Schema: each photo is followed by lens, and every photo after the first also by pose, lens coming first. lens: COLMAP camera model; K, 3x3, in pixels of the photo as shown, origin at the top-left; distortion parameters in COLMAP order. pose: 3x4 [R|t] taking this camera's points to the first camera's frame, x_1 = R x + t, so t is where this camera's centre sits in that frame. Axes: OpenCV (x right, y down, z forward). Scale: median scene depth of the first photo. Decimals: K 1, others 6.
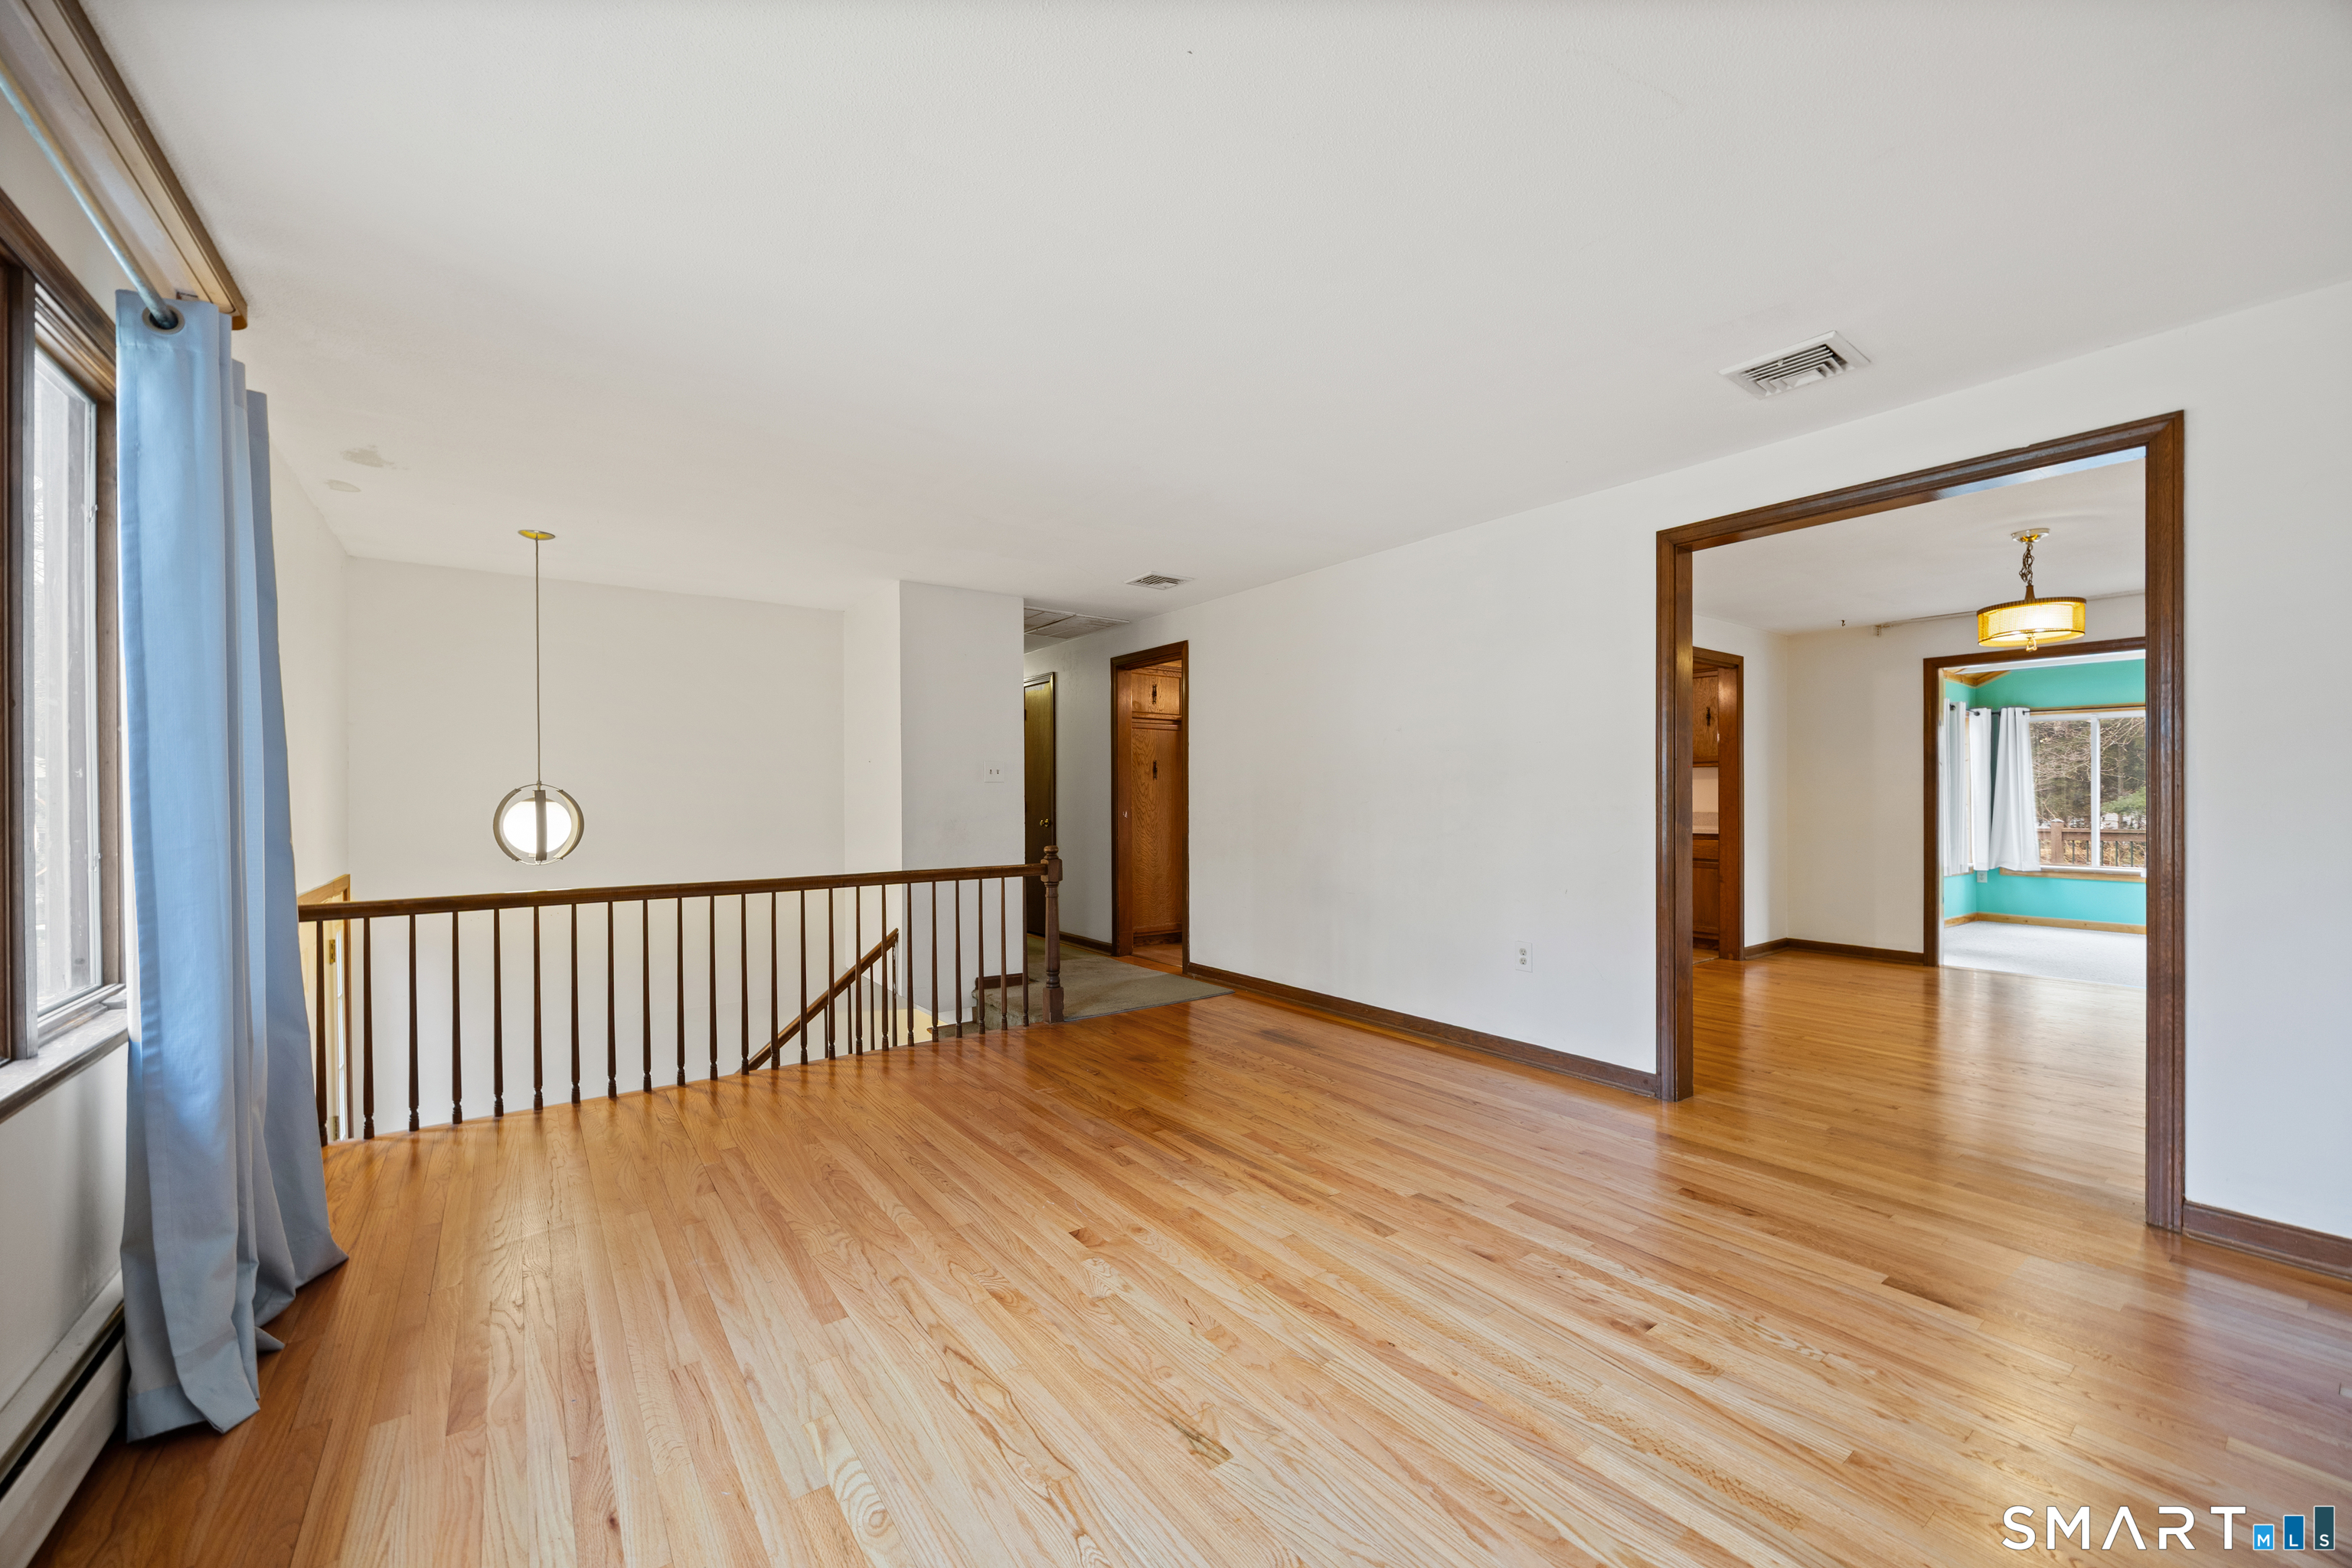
lens RADIAL K [[915.3, 0, 1182.8], [0, 915.3, 792.4], [0, 0, 1]] dist [0.002711, 0.000301]
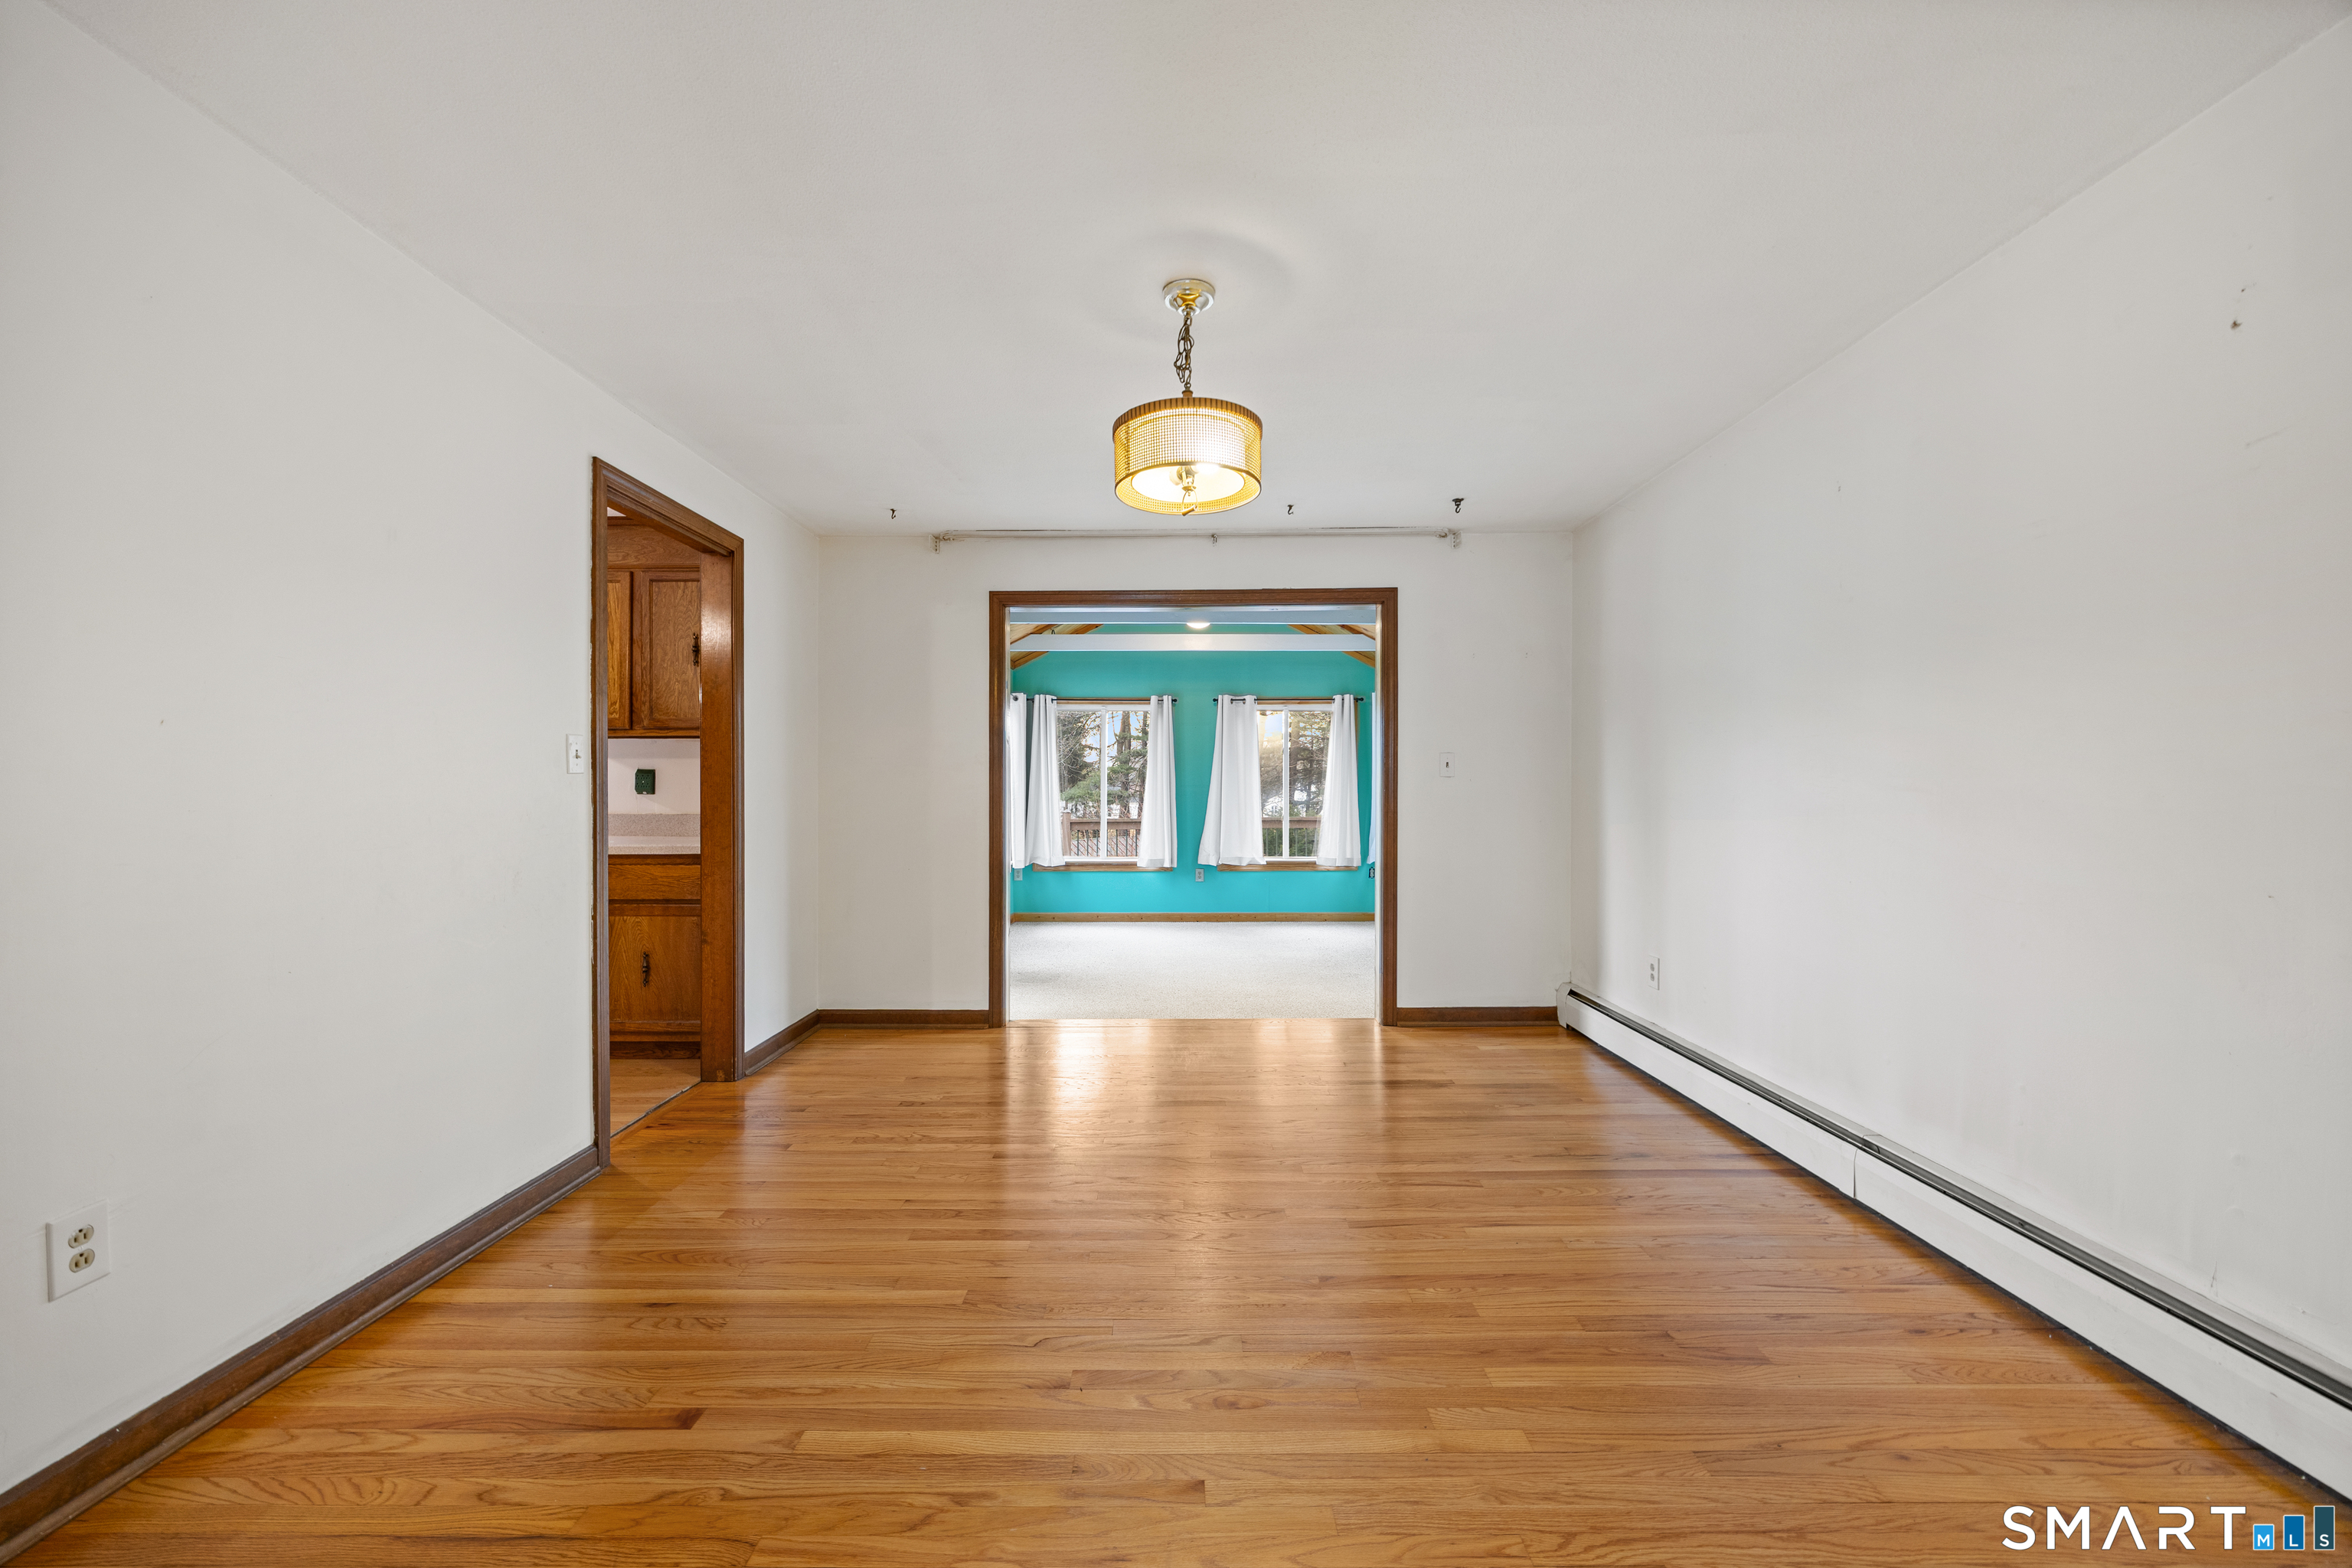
lens RADIAL K [[915.3, 0, 1182.8], [0, 915.3, 792.4], [0, 0, 1]] dist [0.002711, 0.000301]
pose [[0.596100, -0.001926, 0.802908, 0.432452], [-0.003132, 0.999984, 0.004725, 0.007149], [-0.802904, -0.005331, 0.596084, 0.601861]]
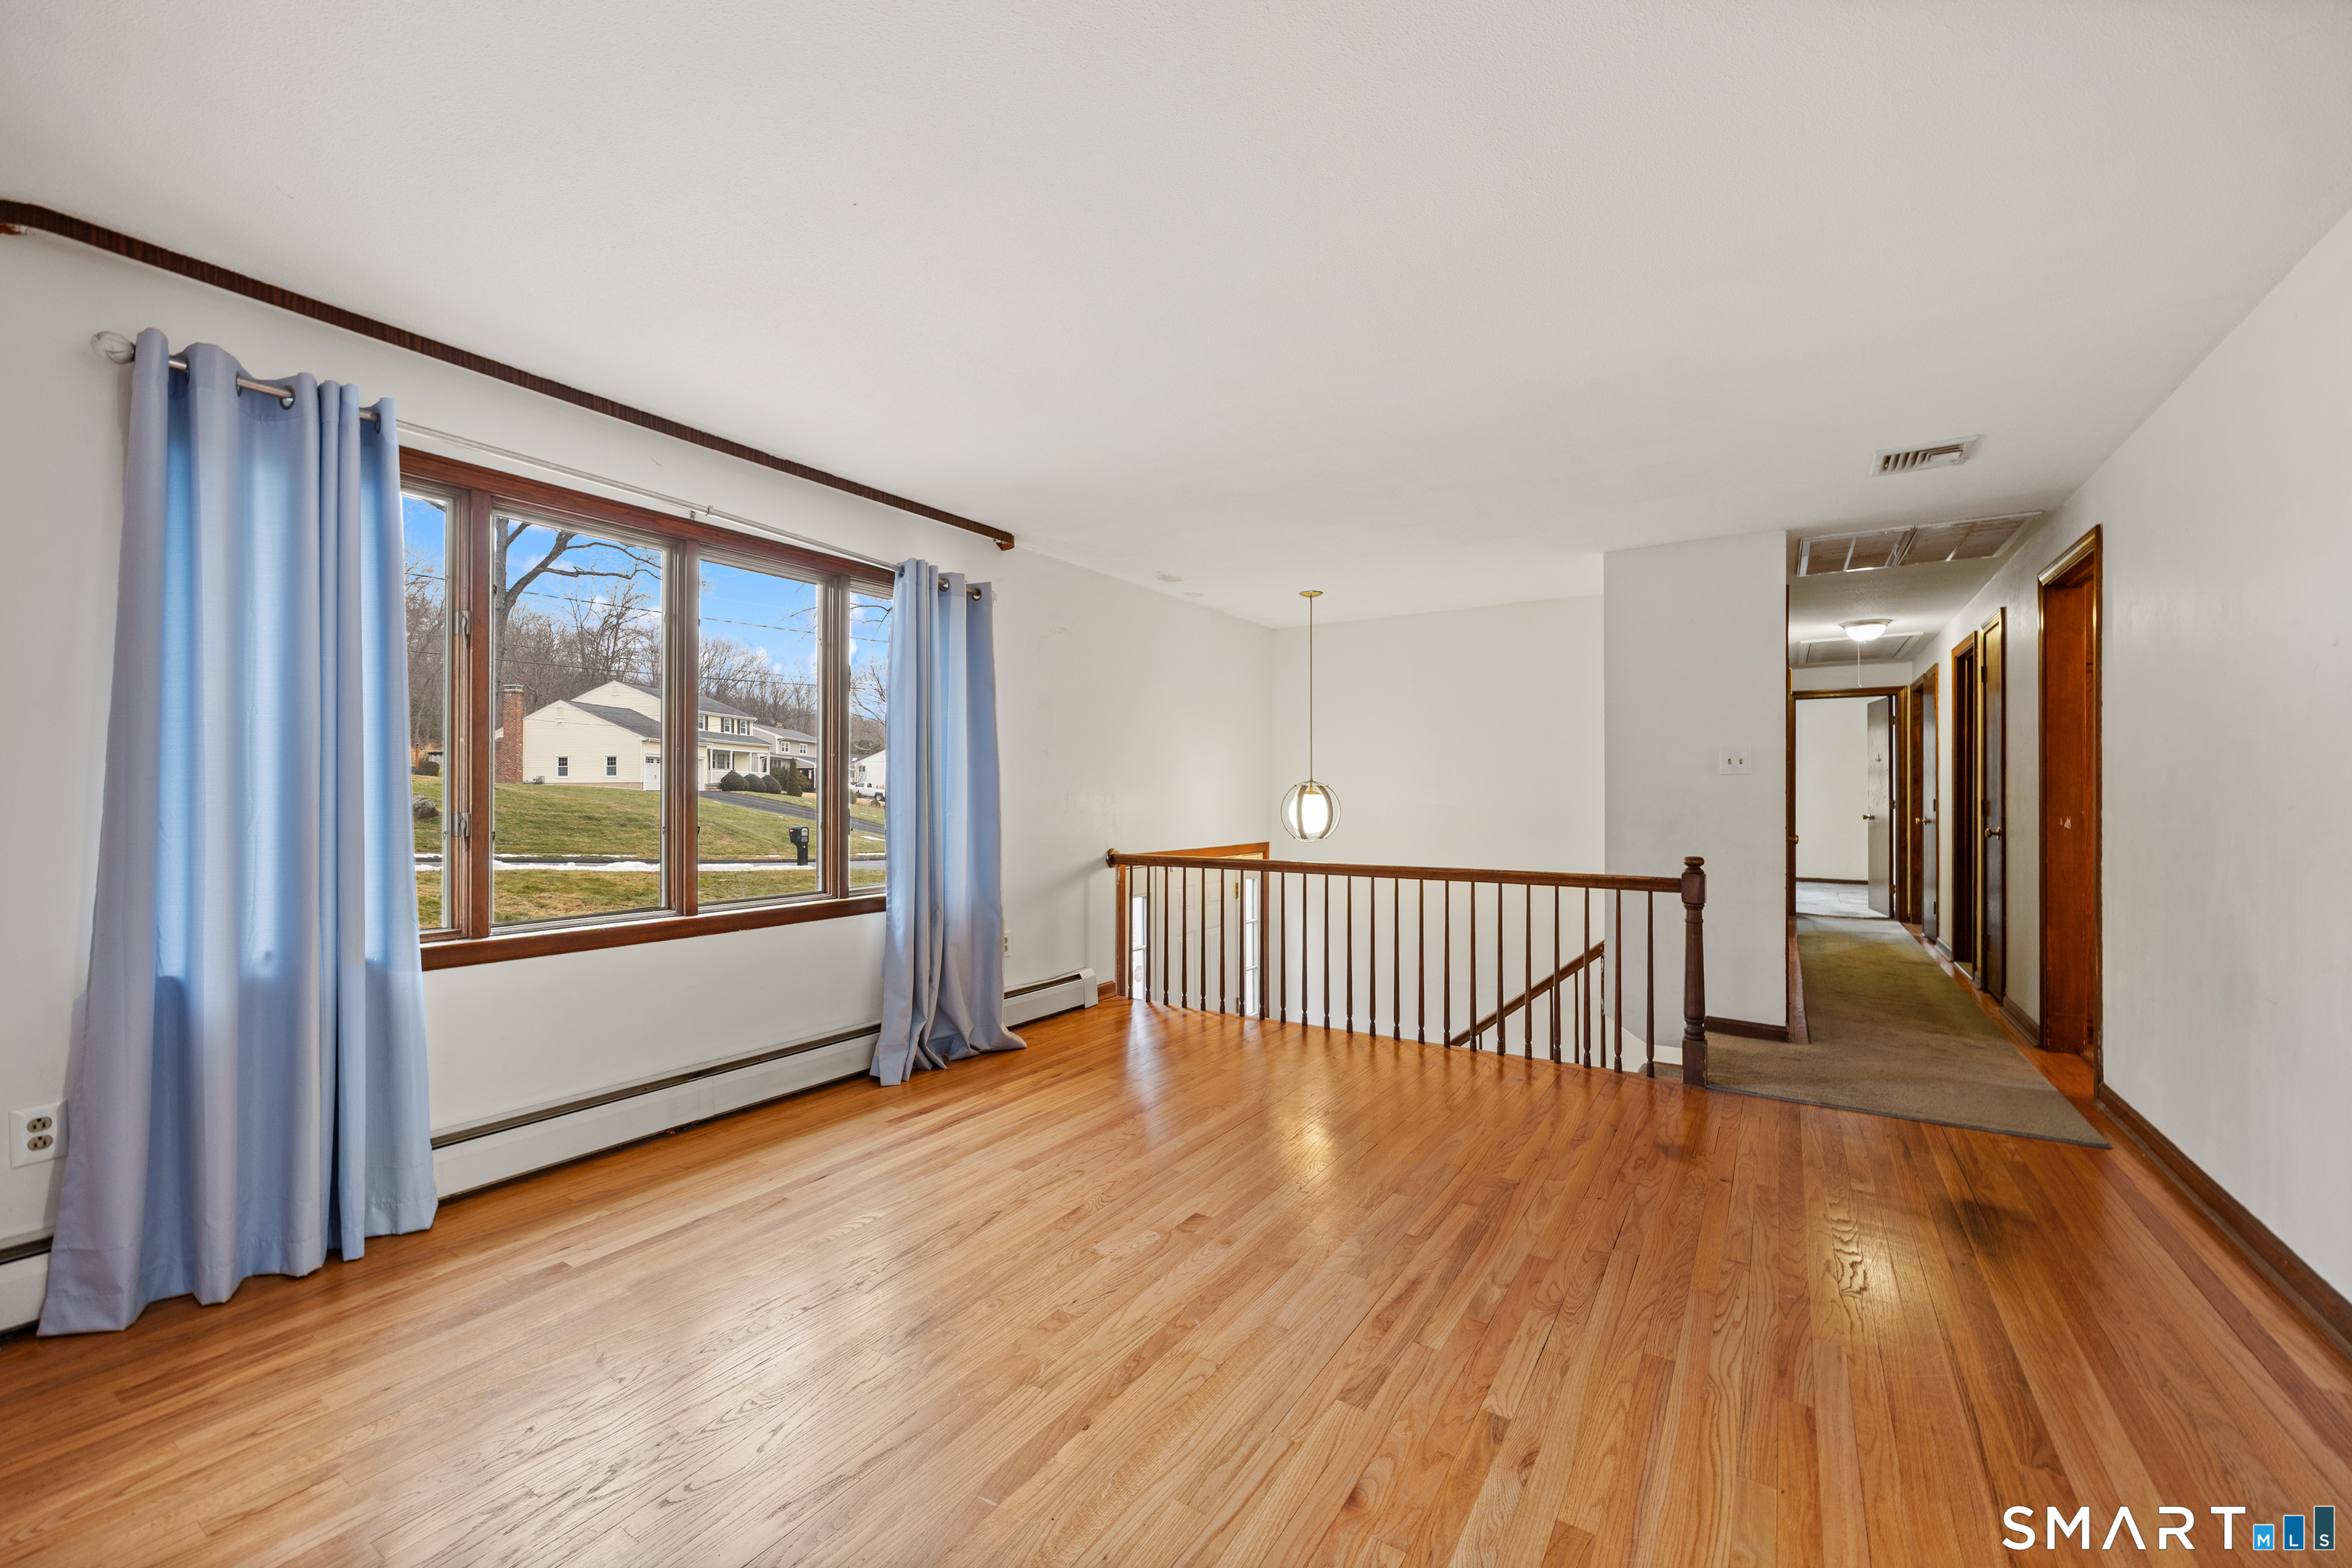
lens RADIAL K [[928.2, 0, 1182.0], [0, 928.2, 789.6], [0, 0, 1]] dist [0.002613, 0.000263]
pose [[0.354624, 0.002605, -0.935005, 0.432587], [0.001526, 0.999993, 0.003365, -0.001959], [0.935008, -0.002621, 0.354617, 0.309891]]
